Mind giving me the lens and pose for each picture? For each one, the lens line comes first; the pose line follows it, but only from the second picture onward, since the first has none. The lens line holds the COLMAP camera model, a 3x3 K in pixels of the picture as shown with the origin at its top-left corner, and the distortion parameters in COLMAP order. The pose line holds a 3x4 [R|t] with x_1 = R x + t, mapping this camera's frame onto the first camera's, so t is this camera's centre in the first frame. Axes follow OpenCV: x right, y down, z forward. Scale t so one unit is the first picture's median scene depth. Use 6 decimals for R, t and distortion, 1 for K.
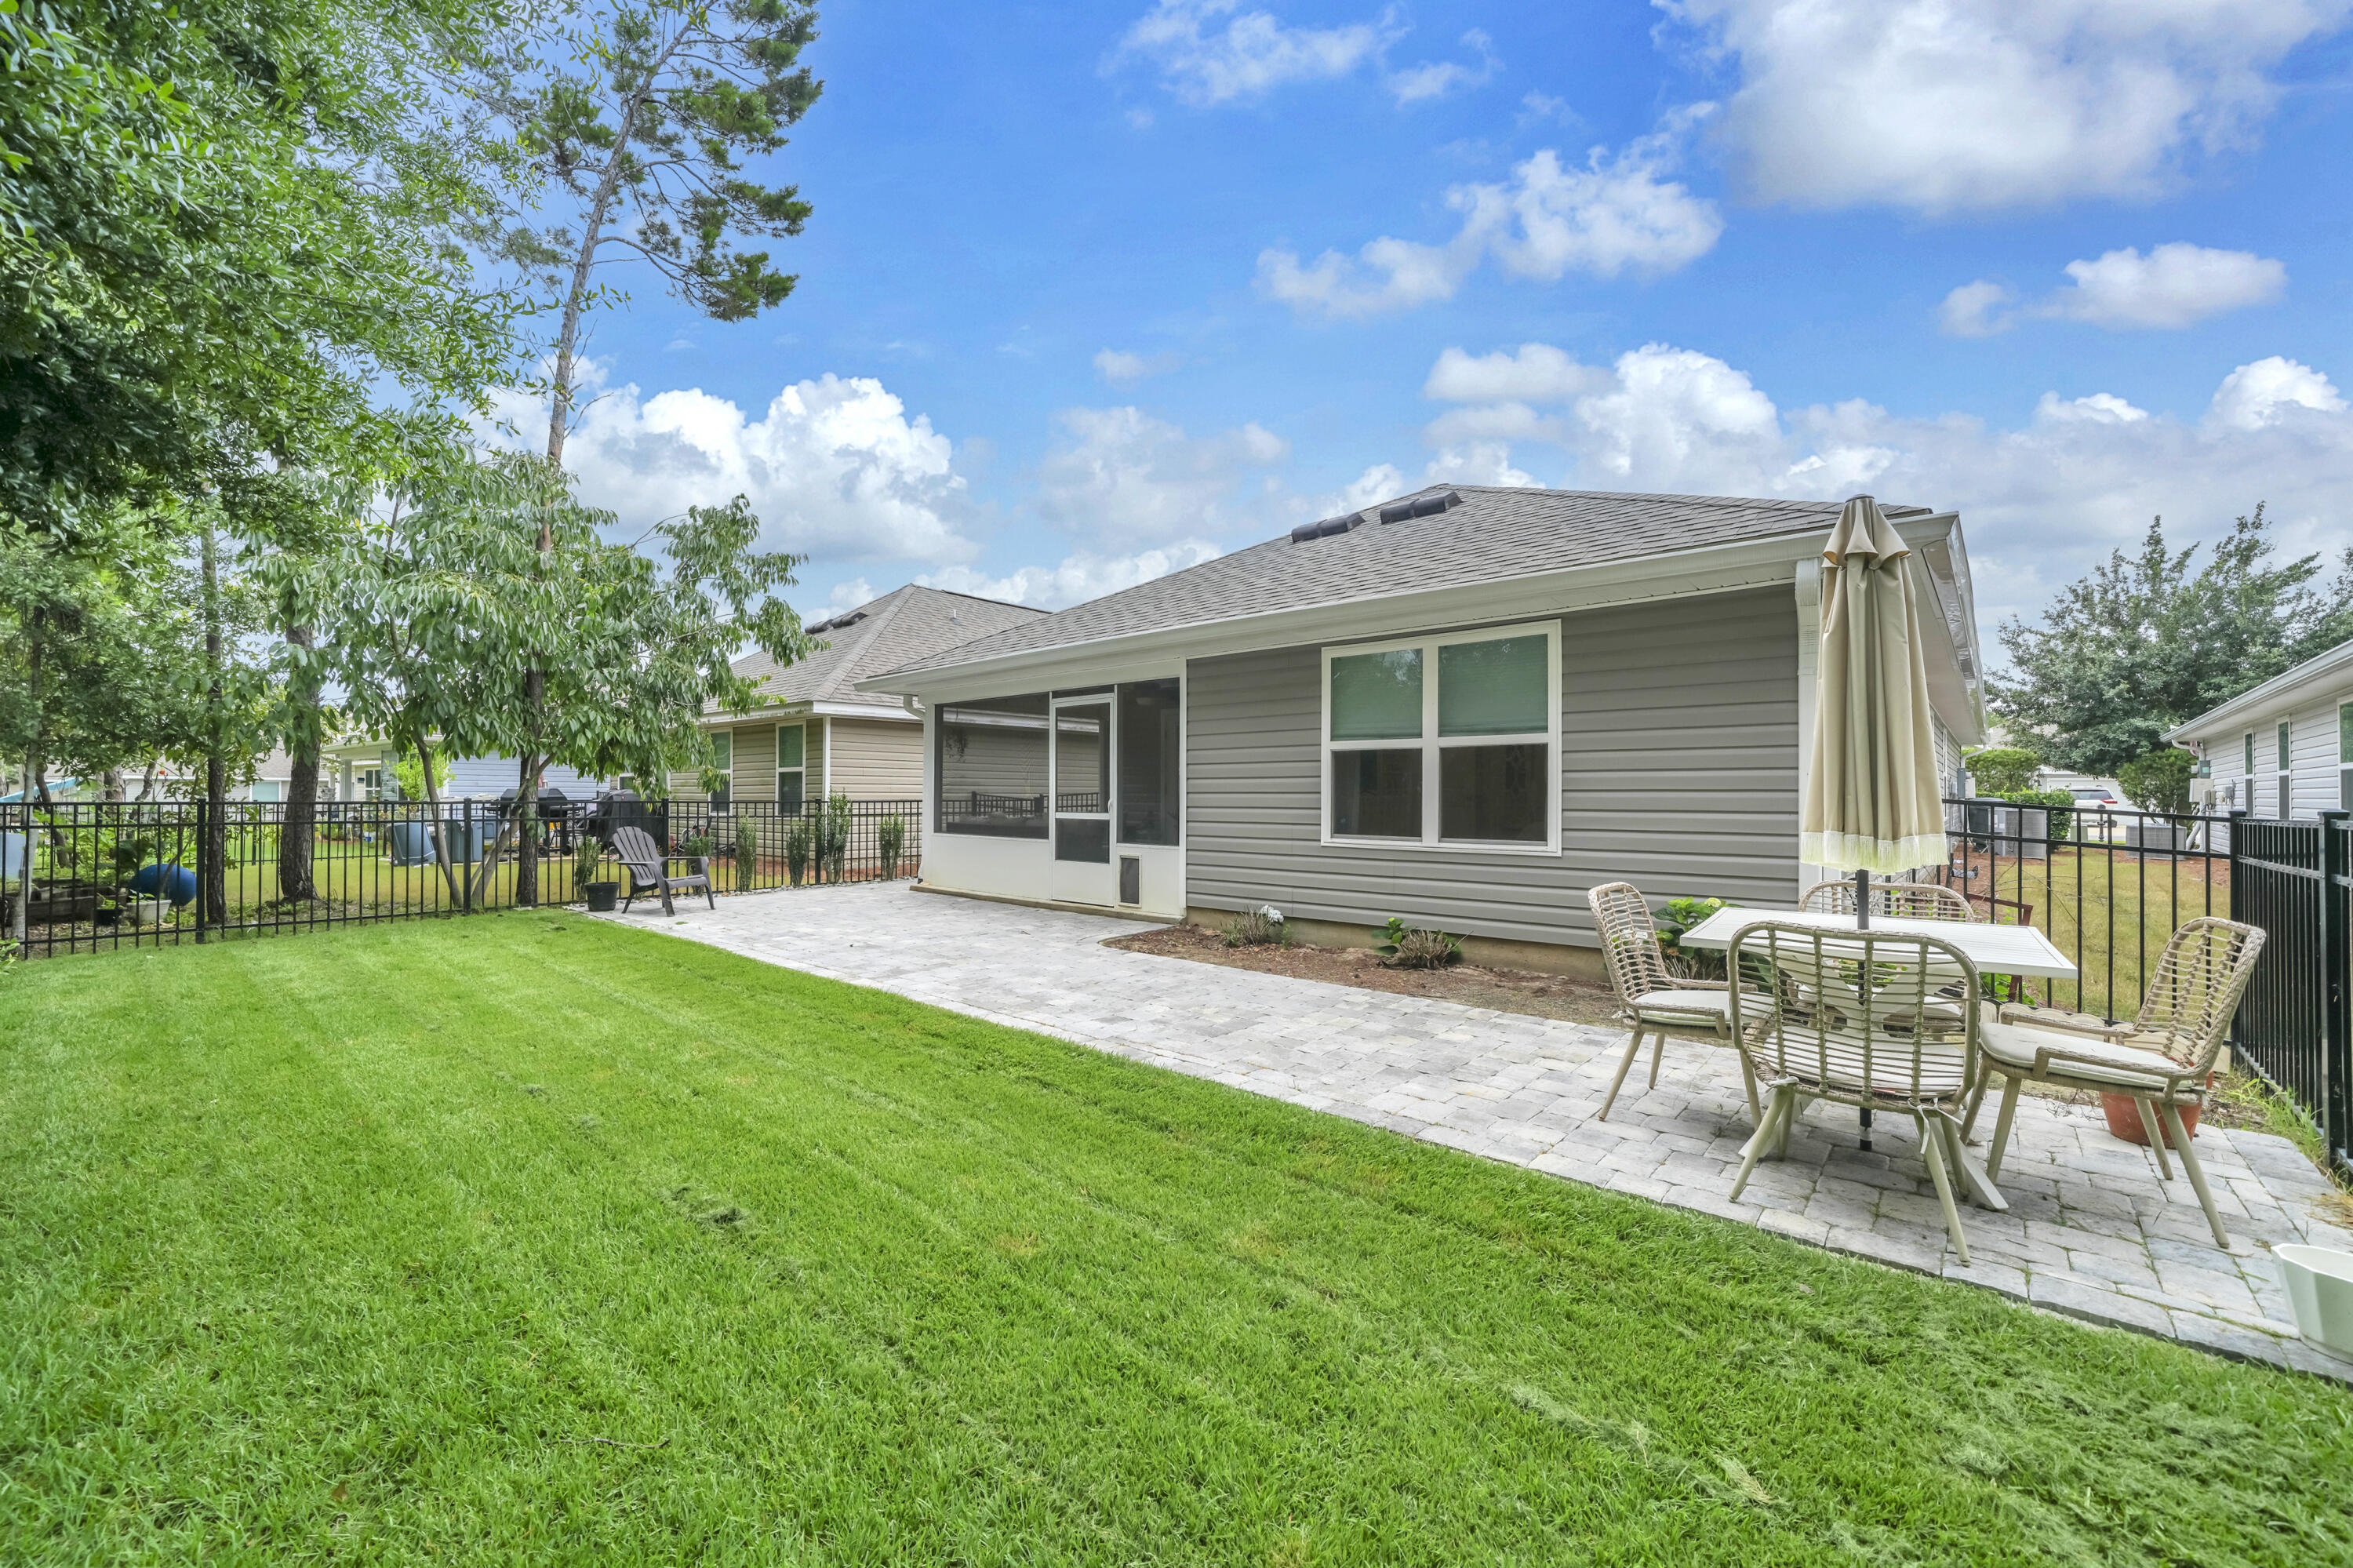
lens RADIAL K [[937.1, 0, 1176.5], [0, 937.1, 784.0], [0, 0, 1]] dist [0.000754, 0.000051]
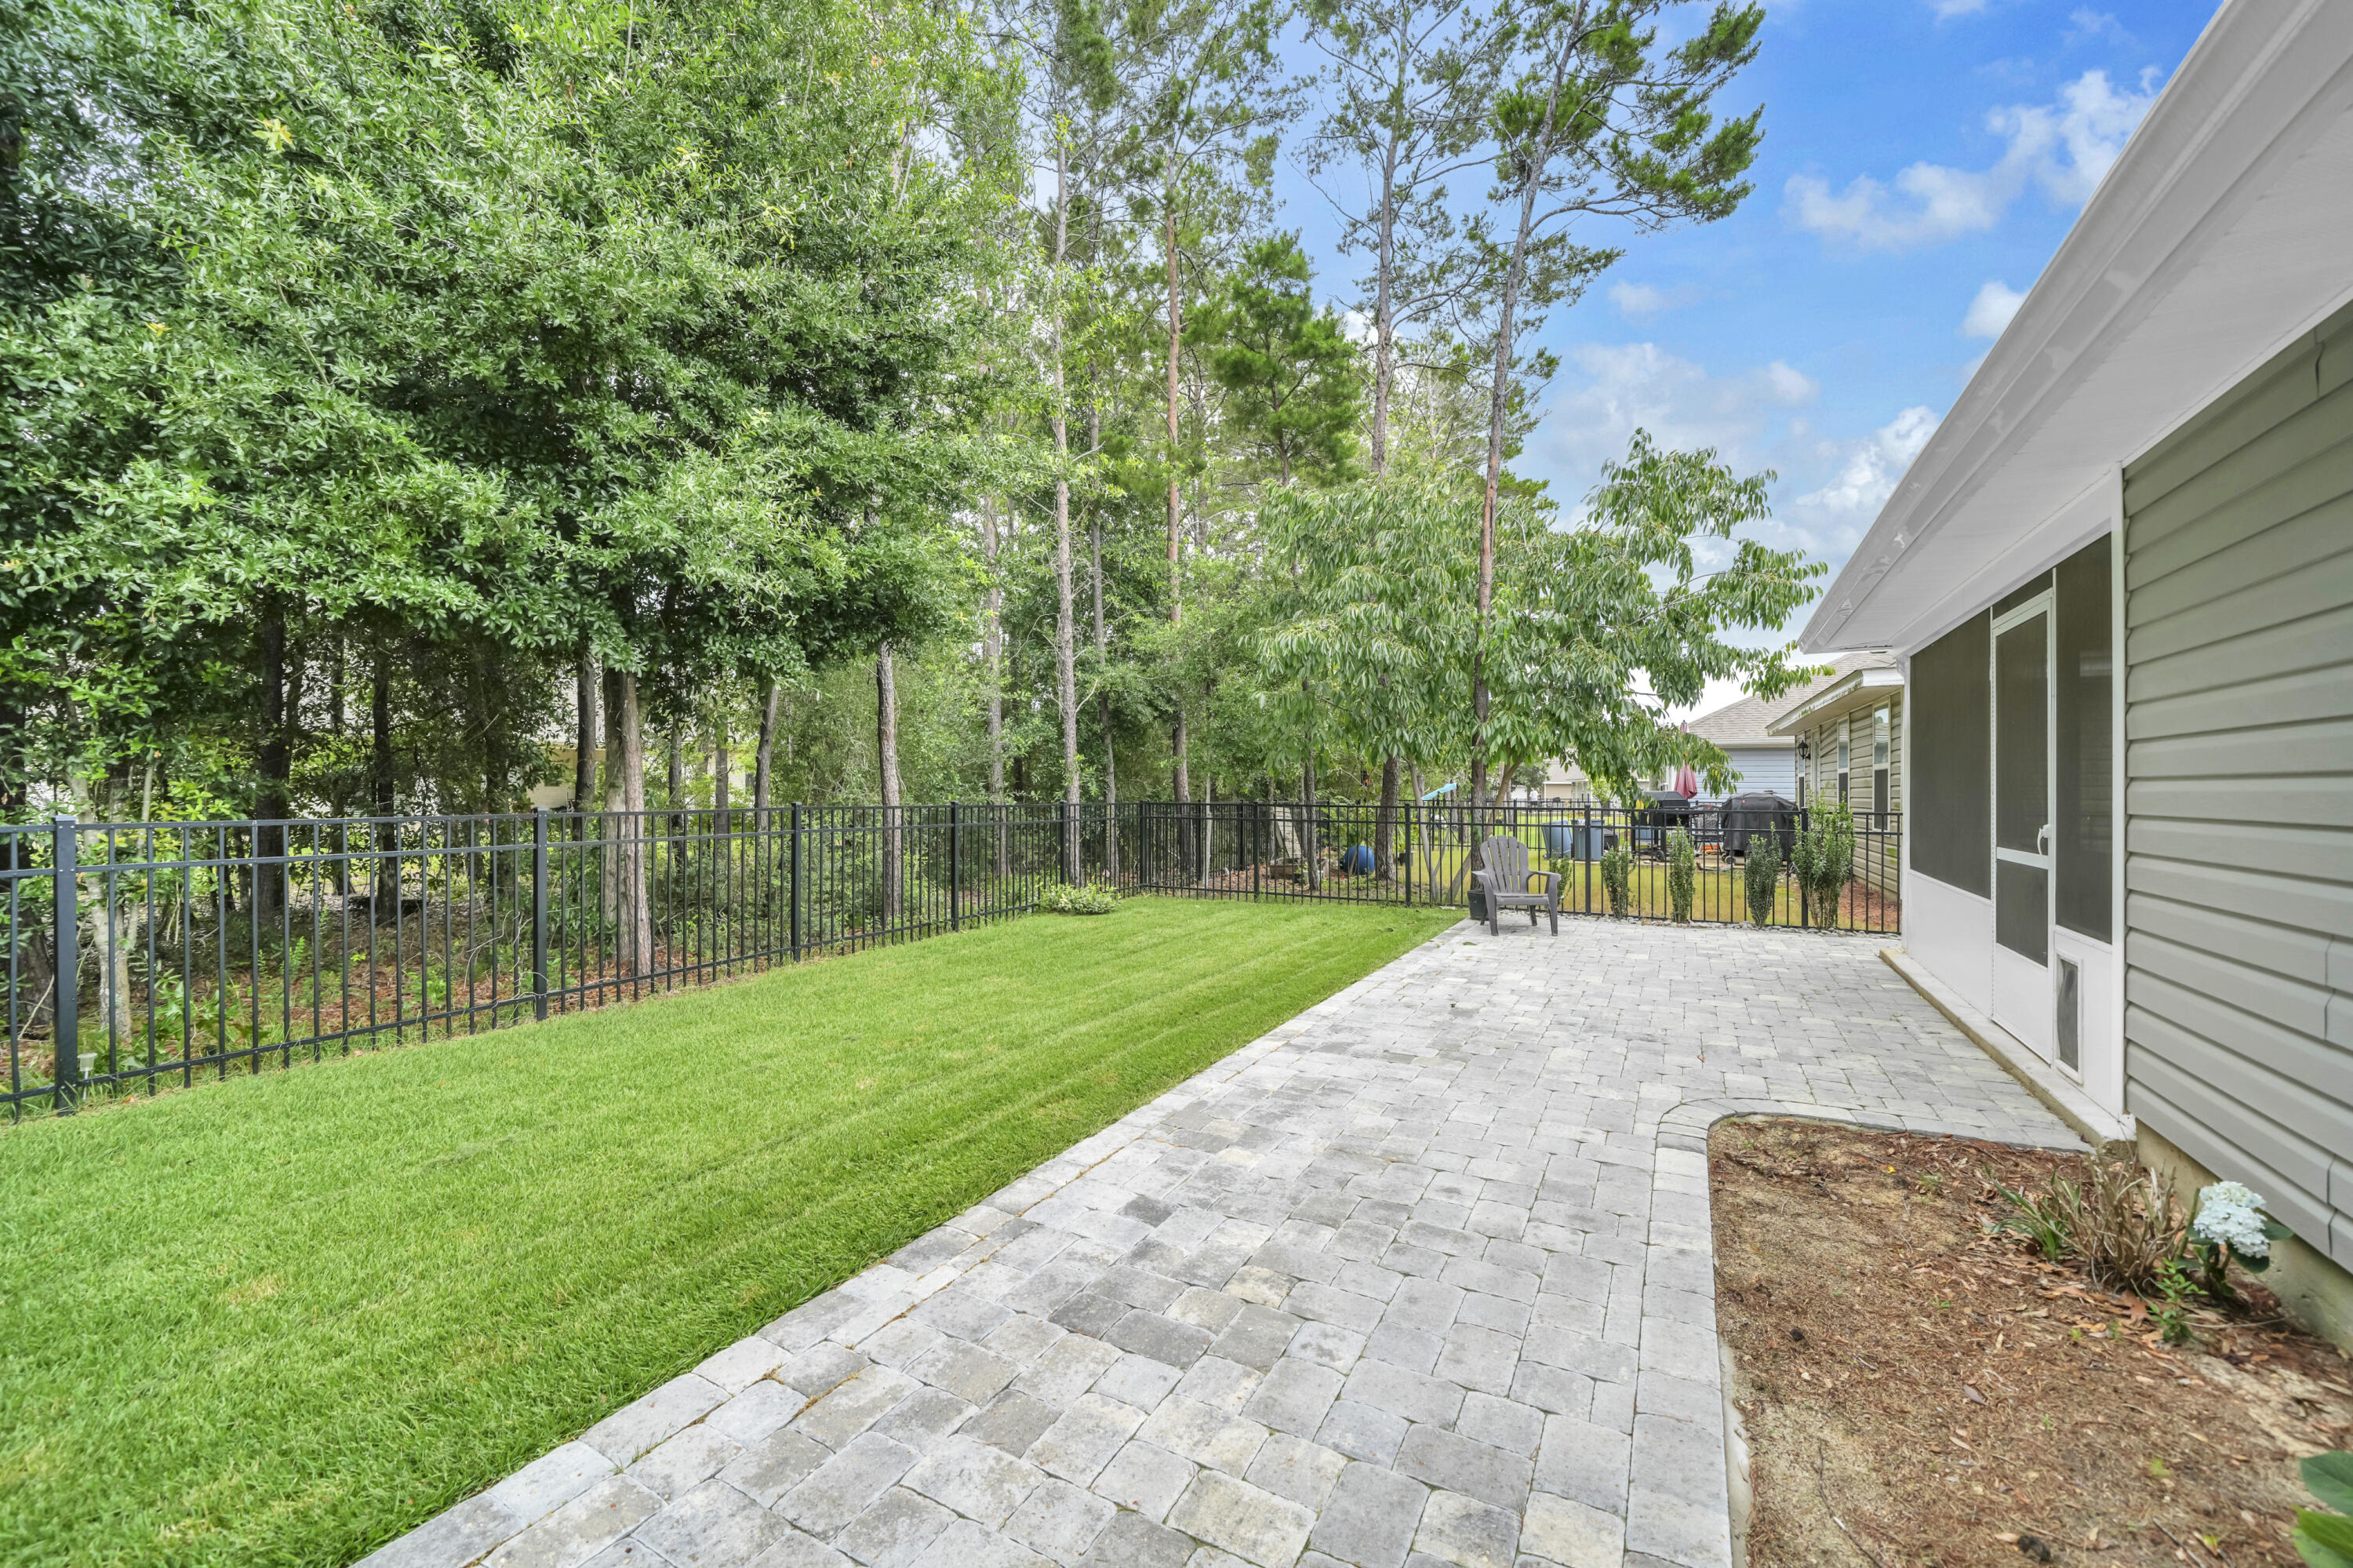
lens RADIAL K [[936.9, 0, 1169.8], [0, 936.9, 750.5], [0, 0, 1]] dist [0.001429, 0.000228]
pose [[0.205369, -0.030725, -0.978202, 0.344340], [0.002526, 0.999520, -0.030864, -0.009022], [0.978681, 0.003867, 0.205349, 0.605477]]
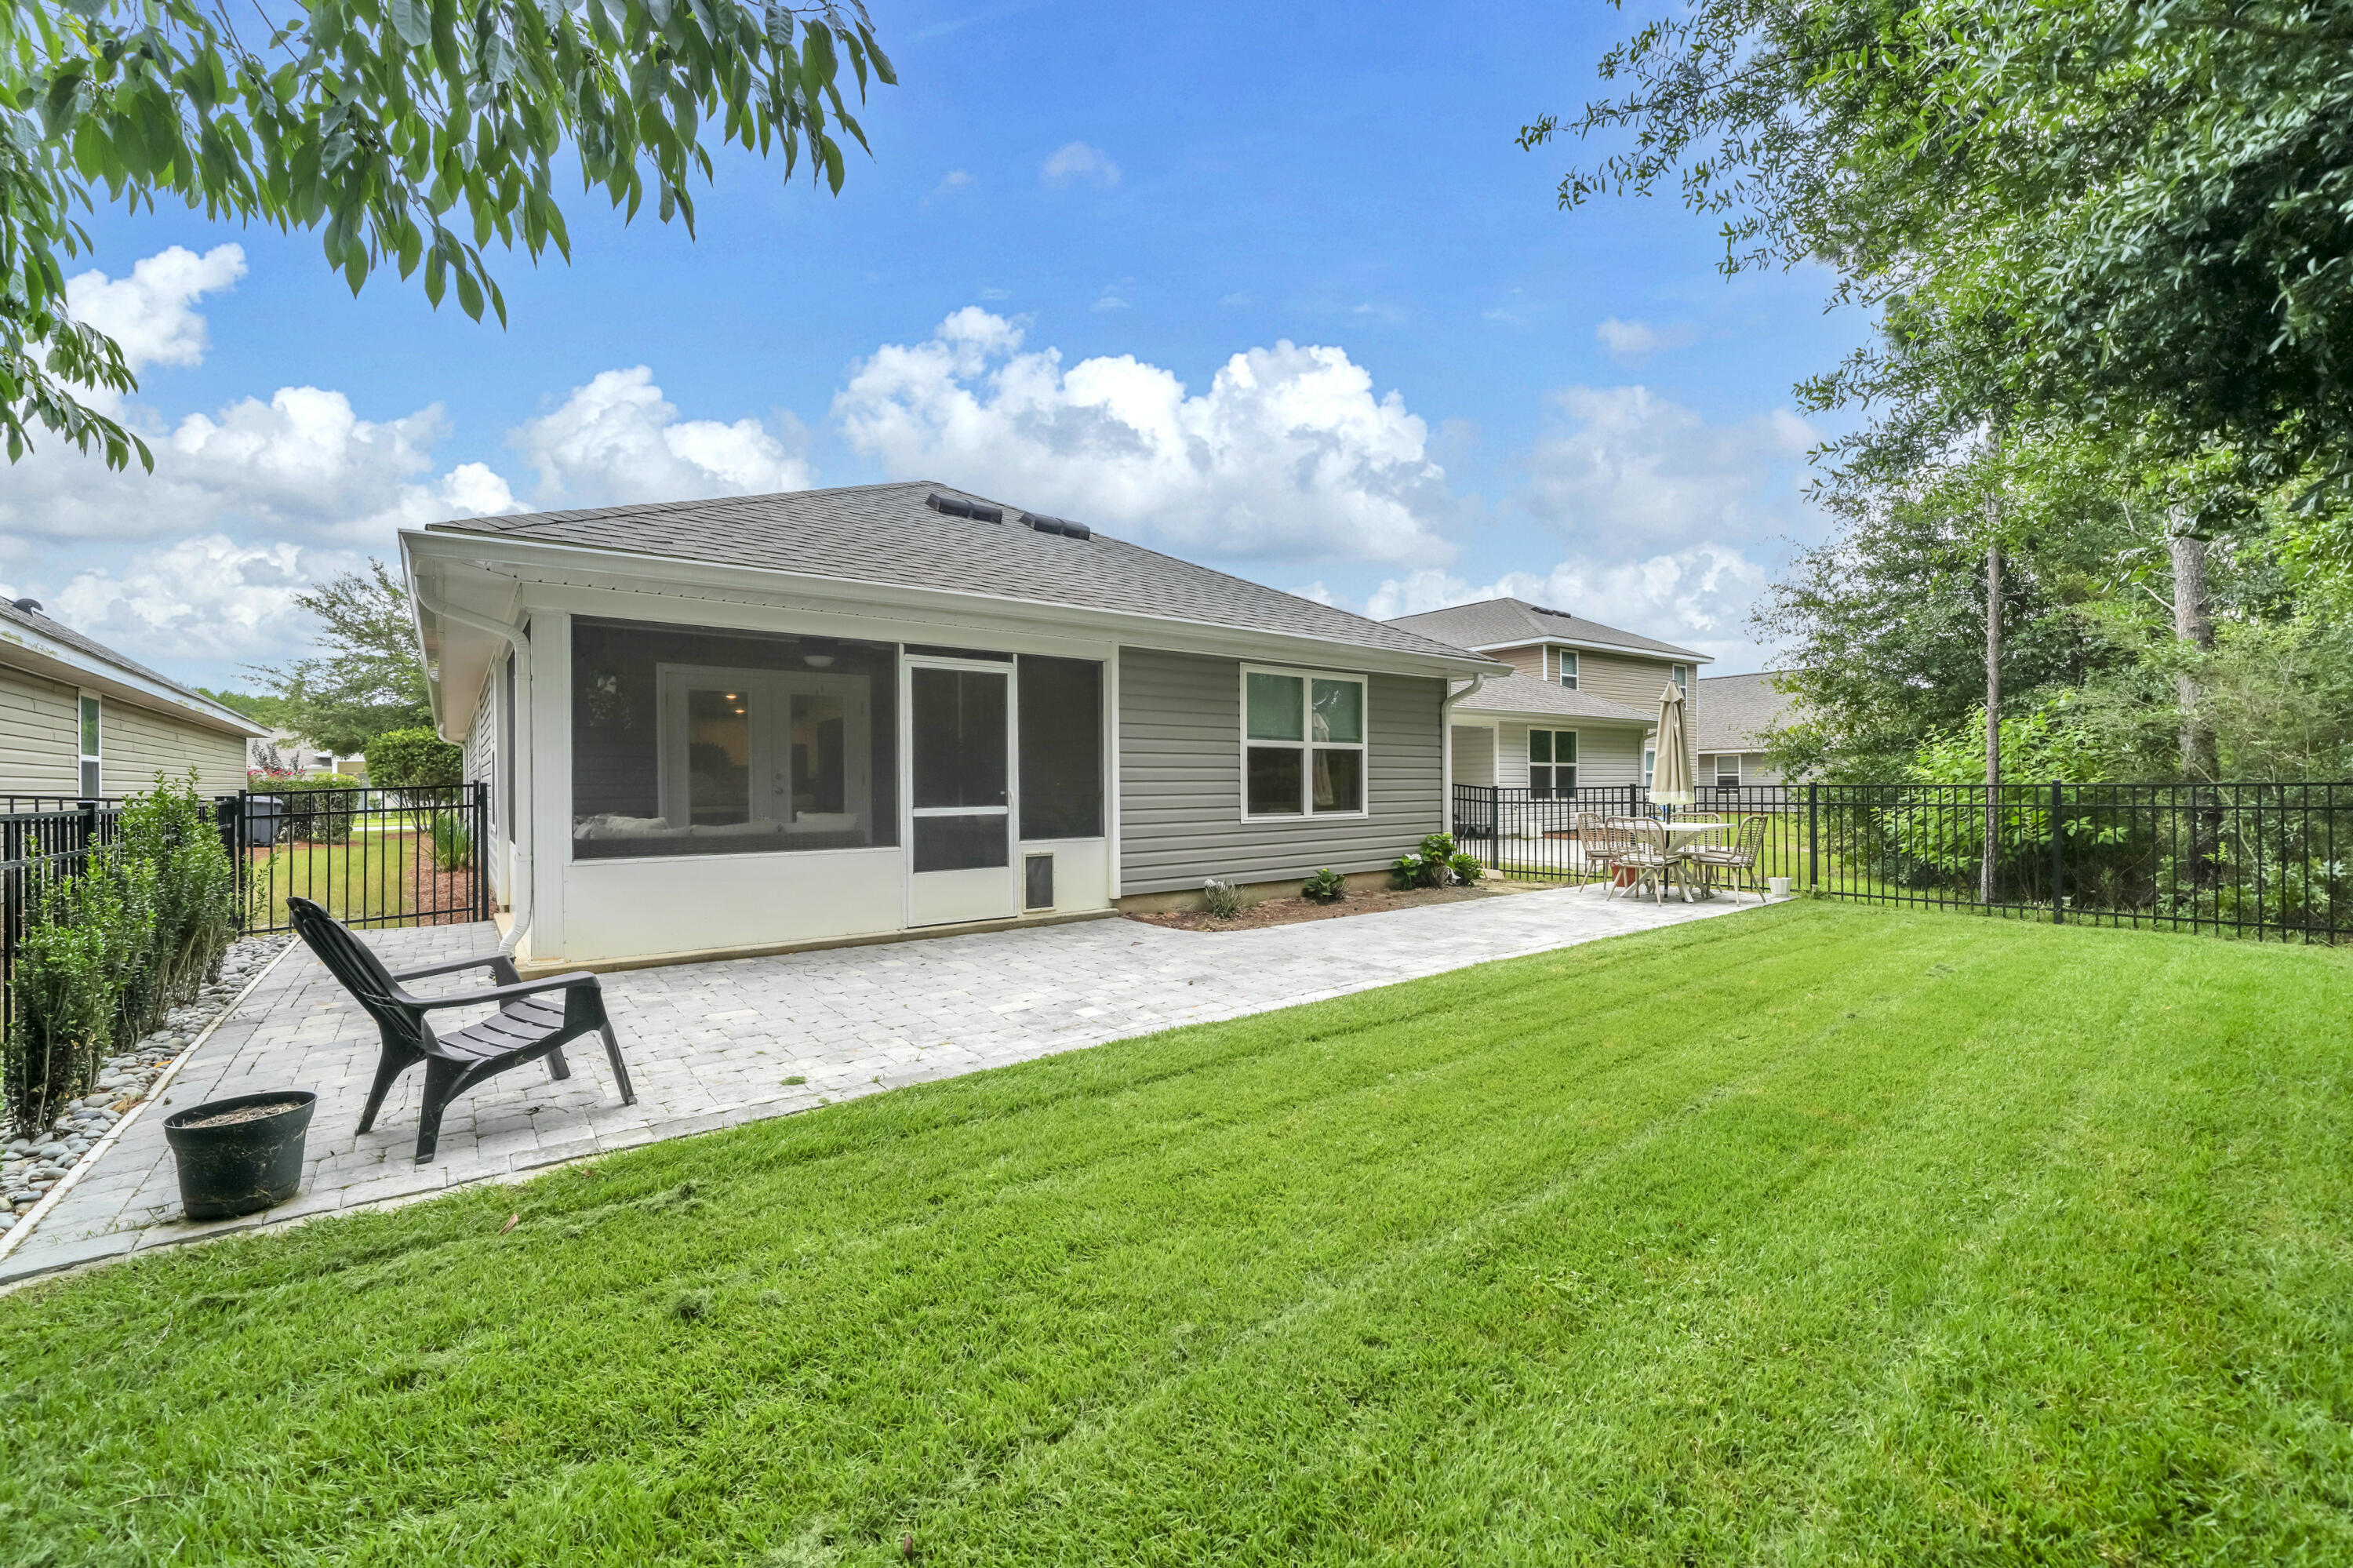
lens RADIAL K [[937.1, 0, 1176.5], [0, 937.1, 784.0], [0, 0, 1]] dist [0.000754, 0.000051]
pose [[0.180411, -0.010282, 0.983538, -1.059665], [-0.009496, 0.999881, 0.012195, -0.000429], [-0.983545, -0.011540, 0.180292, 0.855073]]
